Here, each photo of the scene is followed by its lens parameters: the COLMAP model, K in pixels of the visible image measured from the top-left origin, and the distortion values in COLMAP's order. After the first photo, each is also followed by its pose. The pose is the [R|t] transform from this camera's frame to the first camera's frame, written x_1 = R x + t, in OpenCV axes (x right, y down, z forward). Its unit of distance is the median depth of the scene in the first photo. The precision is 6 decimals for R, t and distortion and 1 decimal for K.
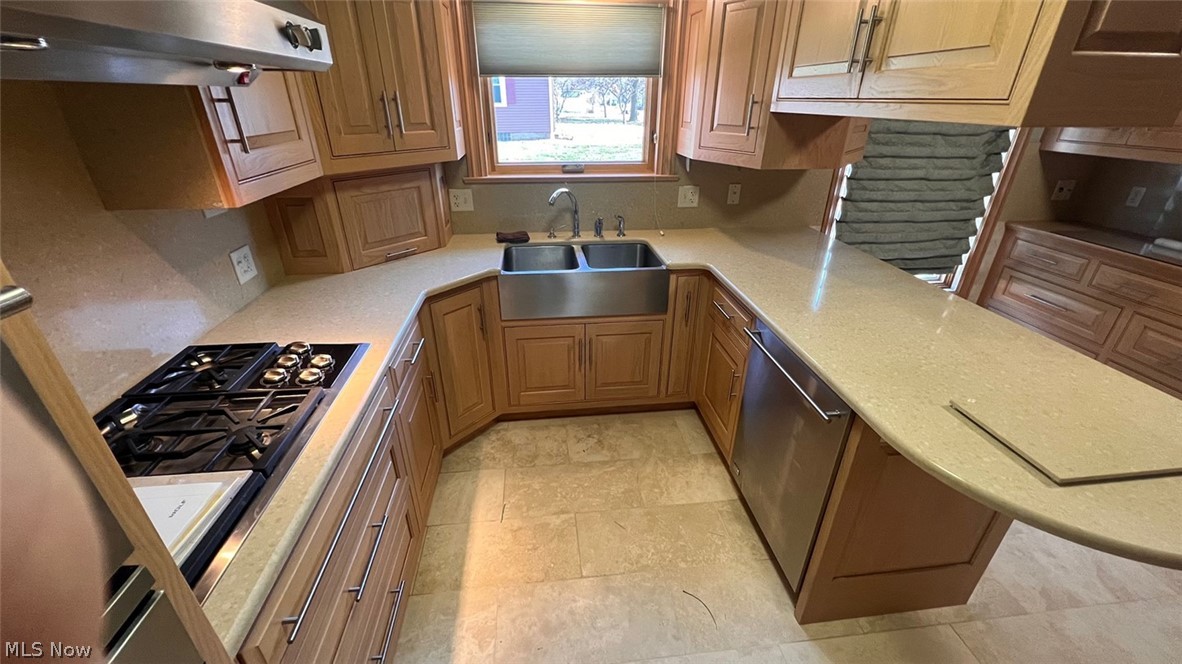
lens RADIAL K [[471.9, 0, 591.4], [0, 471.9, 333.6], [0, 0, 1]] dist [-0.001448, 0.000217]
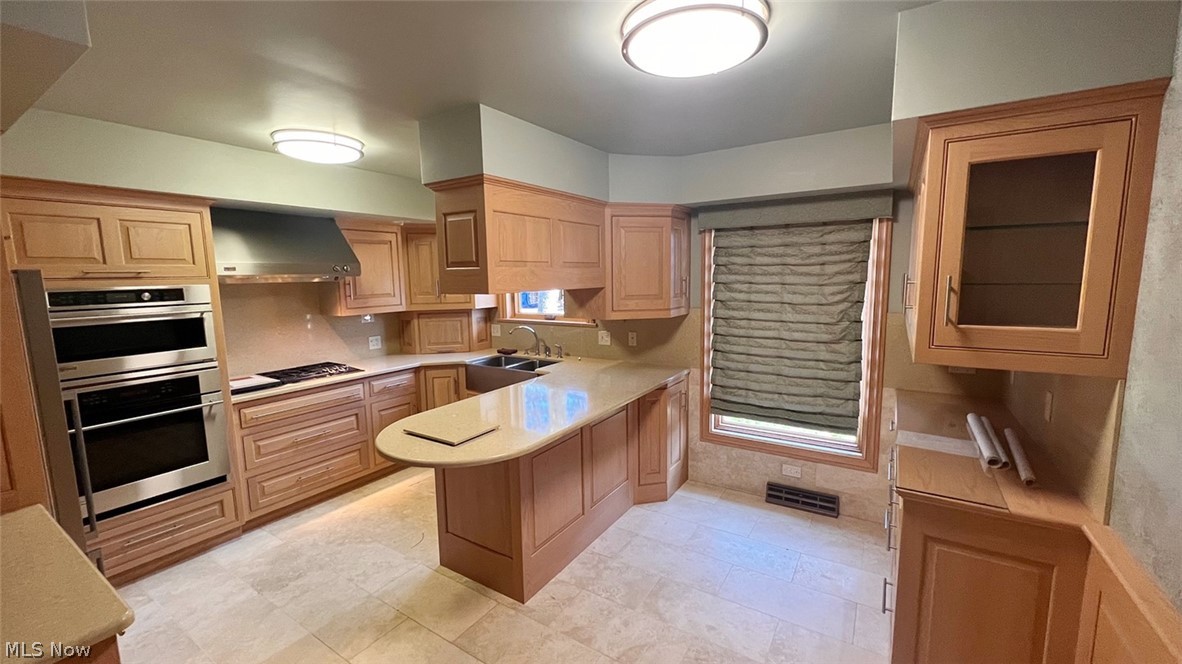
lens RADIAL K [[471.9, 0, 591.4], [0, 471.9, 333.6], [0, 0, 1]] dist [-0.001448, 0.000217]
pose [[0.773002, 0.062642, -0.631303, 1.231818], [-0.266992, 0.934818, -0.234161, 0.063146], [0.575485, 0.349560, 0.739341, -0.146846]]
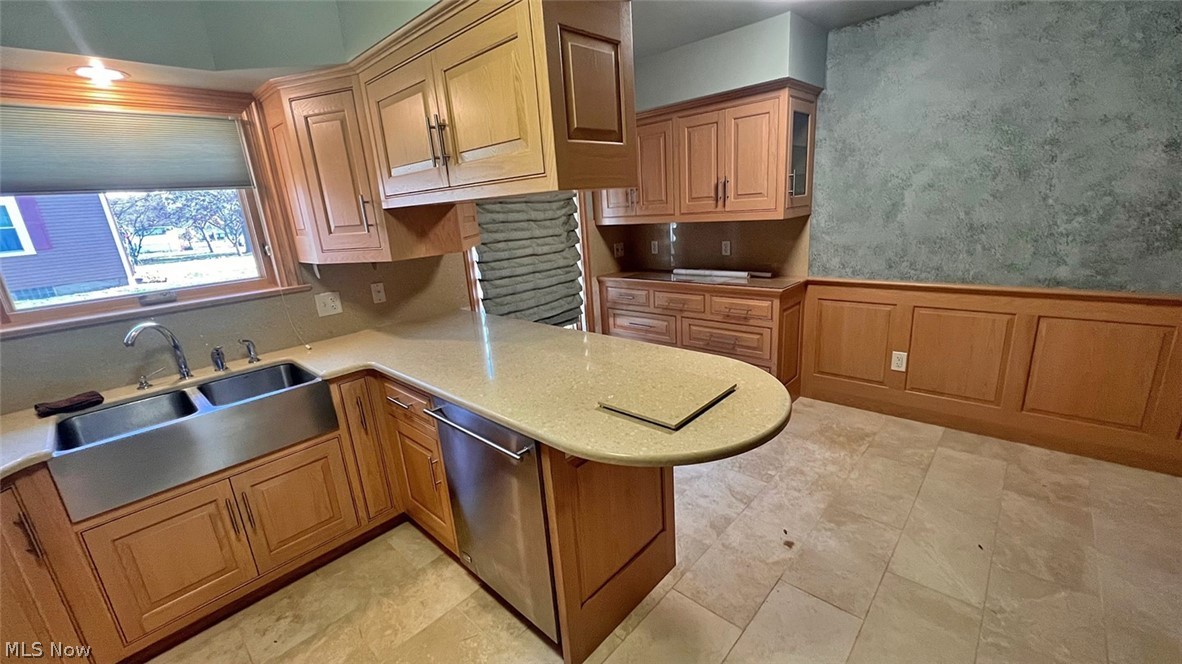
lens RADIAL K [[471.9, 0, 591.4], [0, 471.9, 333.6], [0, 0, 1]] dist [-0.001448, 0.000217]
pose [[0.761217, -0.228881, 0.606764, 0.023407], [0.355659, 0.929726, -0.095485, 0.043004], [-0.542270, 0.288486, 0.789126, -0.003263]]
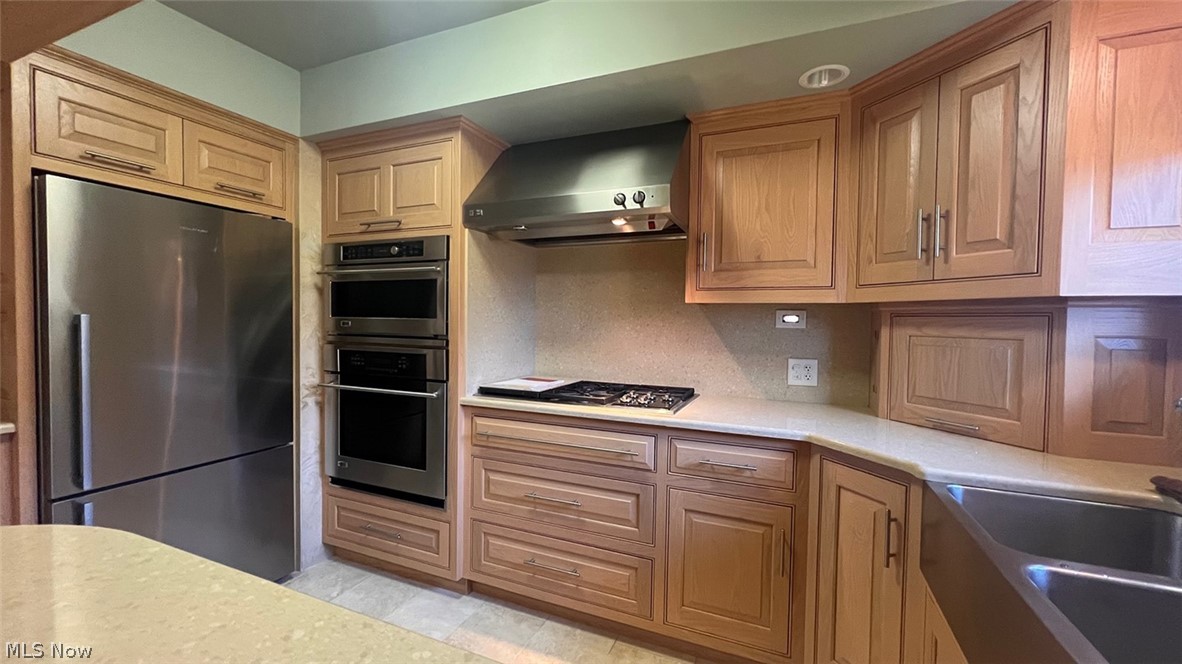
lens RADIAL K [[471.9, 0, 591.4], [0, 471.9, 333.6], [0, 0, 1]] dist [-0.001448, 0.000217]
pose [[-0.498781, 0.010925, -0.866659, 0.403537], [-0.404911, 0.881159, 0.244143, -0.219496], [0.766332, 0.472694, -0.435082, 0.758553]]
